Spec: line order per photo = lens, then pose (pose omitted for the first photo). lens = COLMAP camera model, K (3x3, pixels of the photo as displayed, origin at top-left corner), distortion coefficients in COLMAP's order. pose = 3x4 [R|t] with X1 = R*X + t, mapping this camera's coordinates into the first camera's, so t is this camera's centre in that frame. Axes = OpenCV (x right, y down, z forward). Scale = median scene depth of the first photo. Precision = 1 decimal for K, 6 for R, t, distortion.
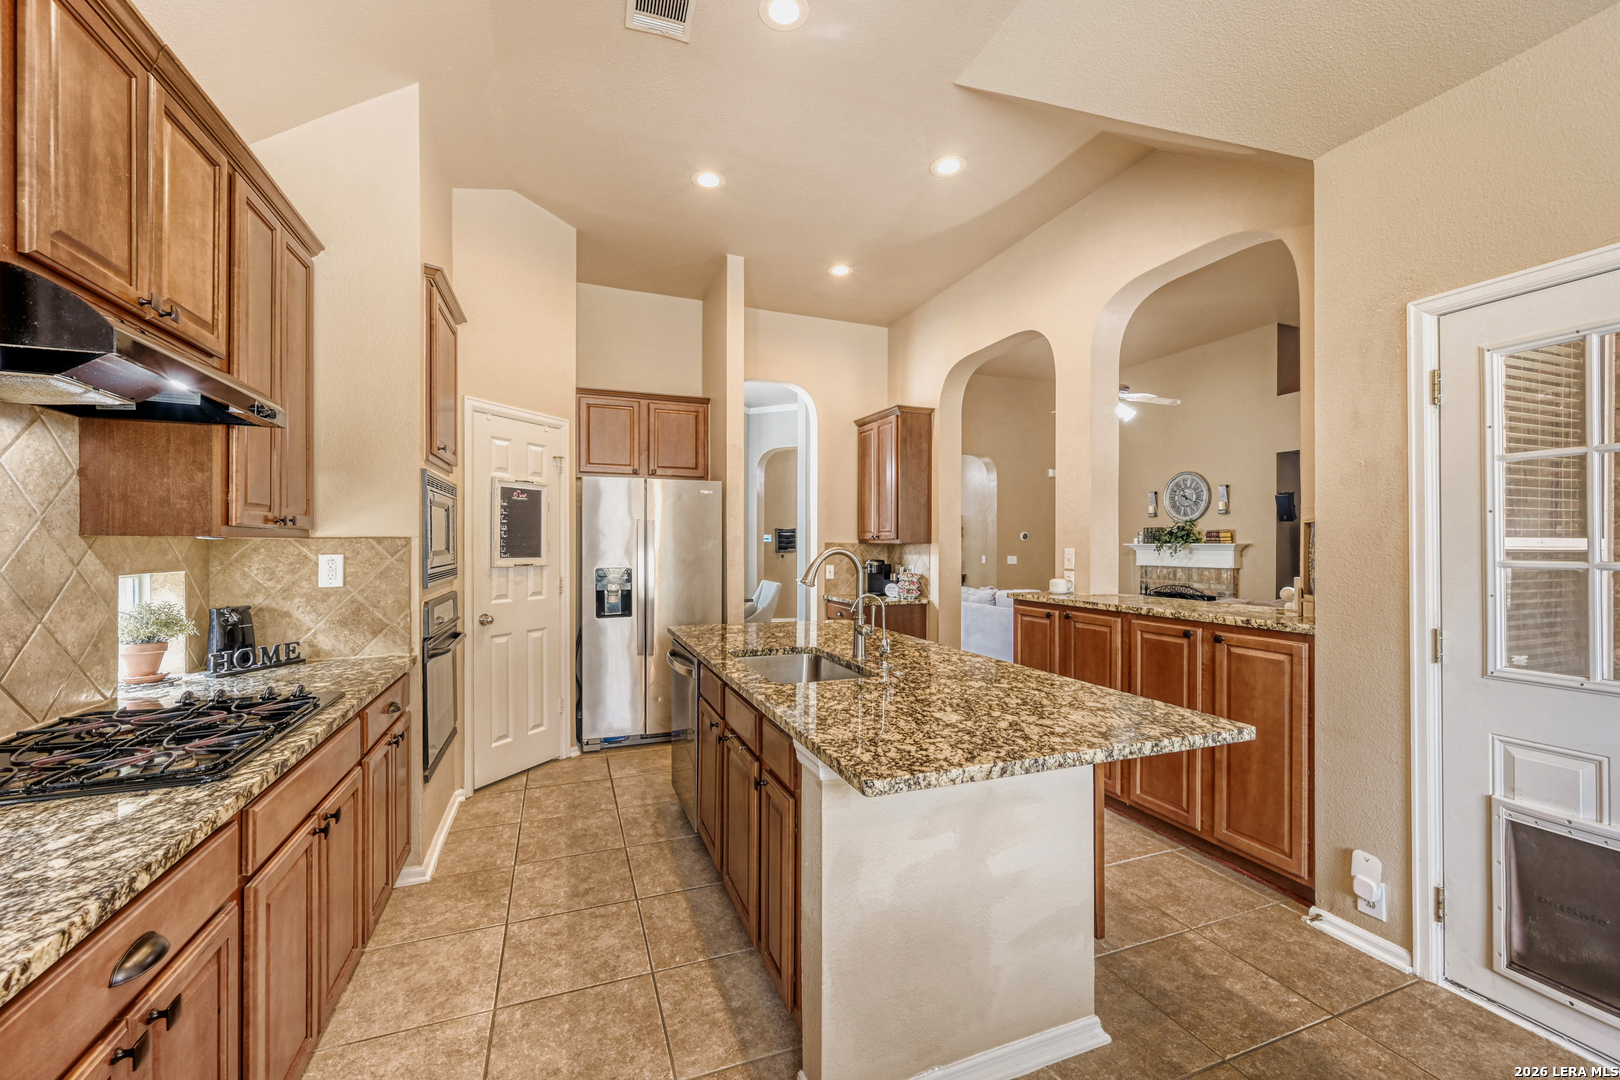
lens RADIAL K [[644.9, 0, 809.8], [0, 644.9, 543.9], [0, 0, 1]] dist [0.001634, -0.000346]
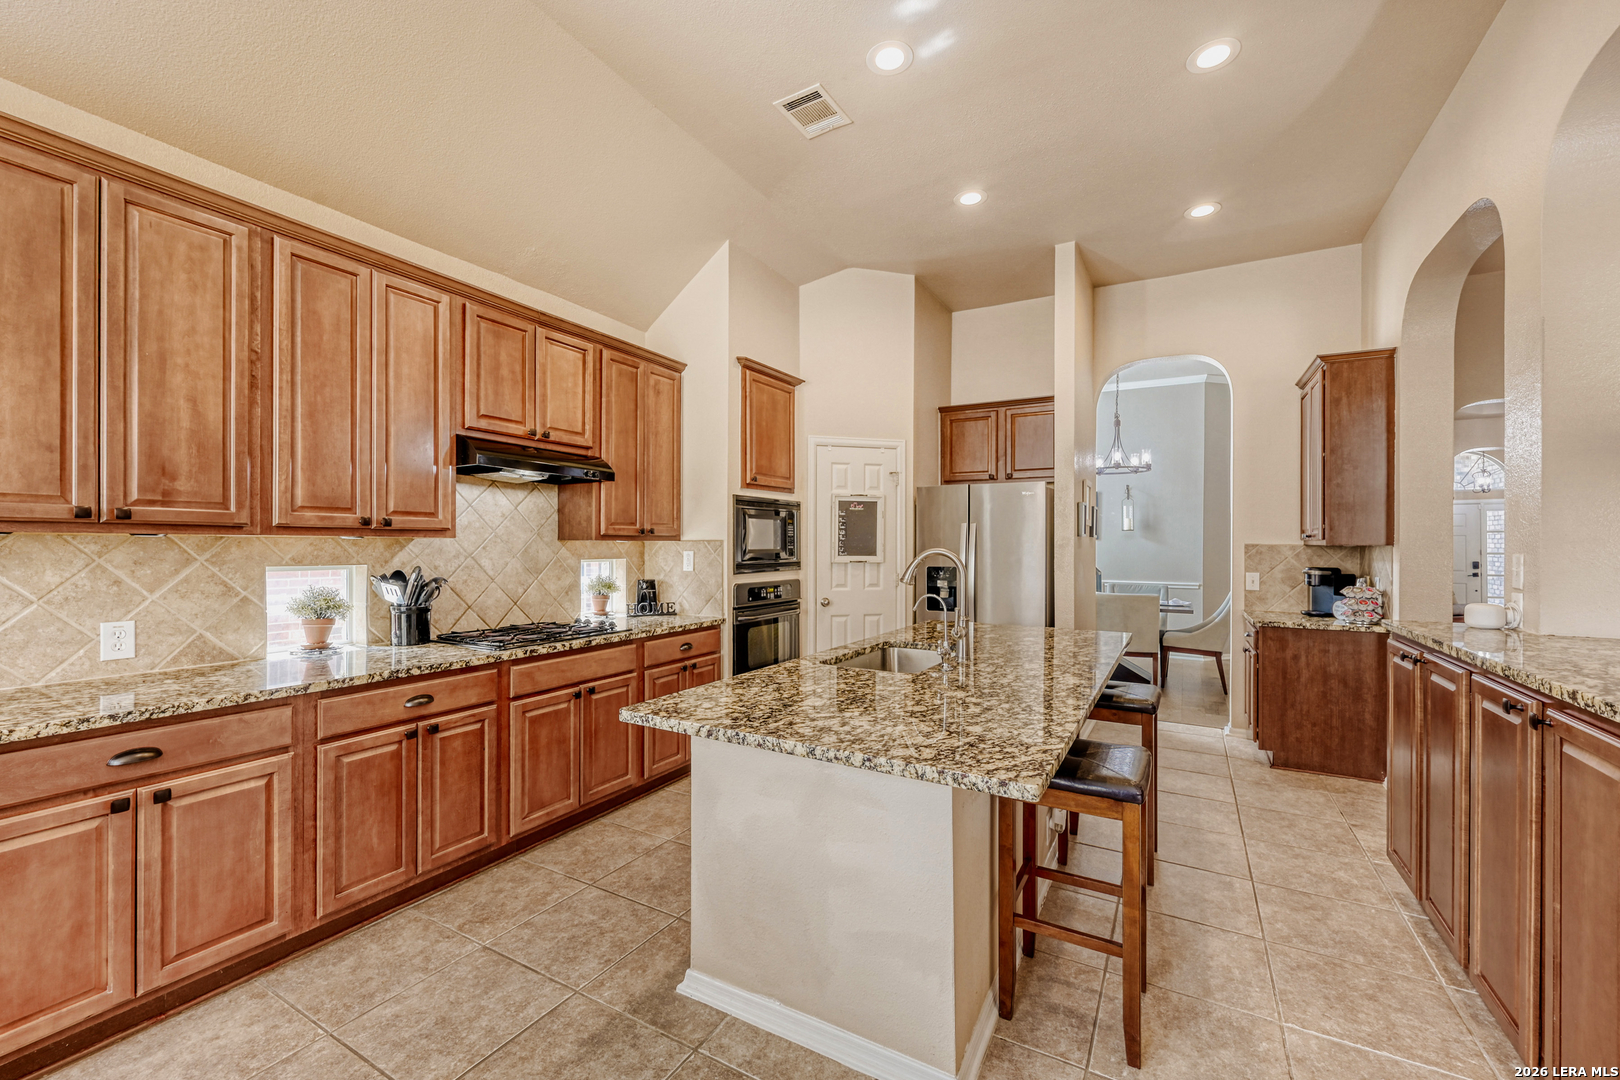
lens RADIAL K [[644.9, 0, 815.3], [0, 644.9, 542.0], [0, 0, 1]] dist [0.001634, -0.000346]
pose [[0.637596, -0.001741, -0.770369, 0.954268], [-0.002362, 0.999988, -0.004215, 0.000230], [0.770367, 0.004507, 0.637585, 0.270540]]
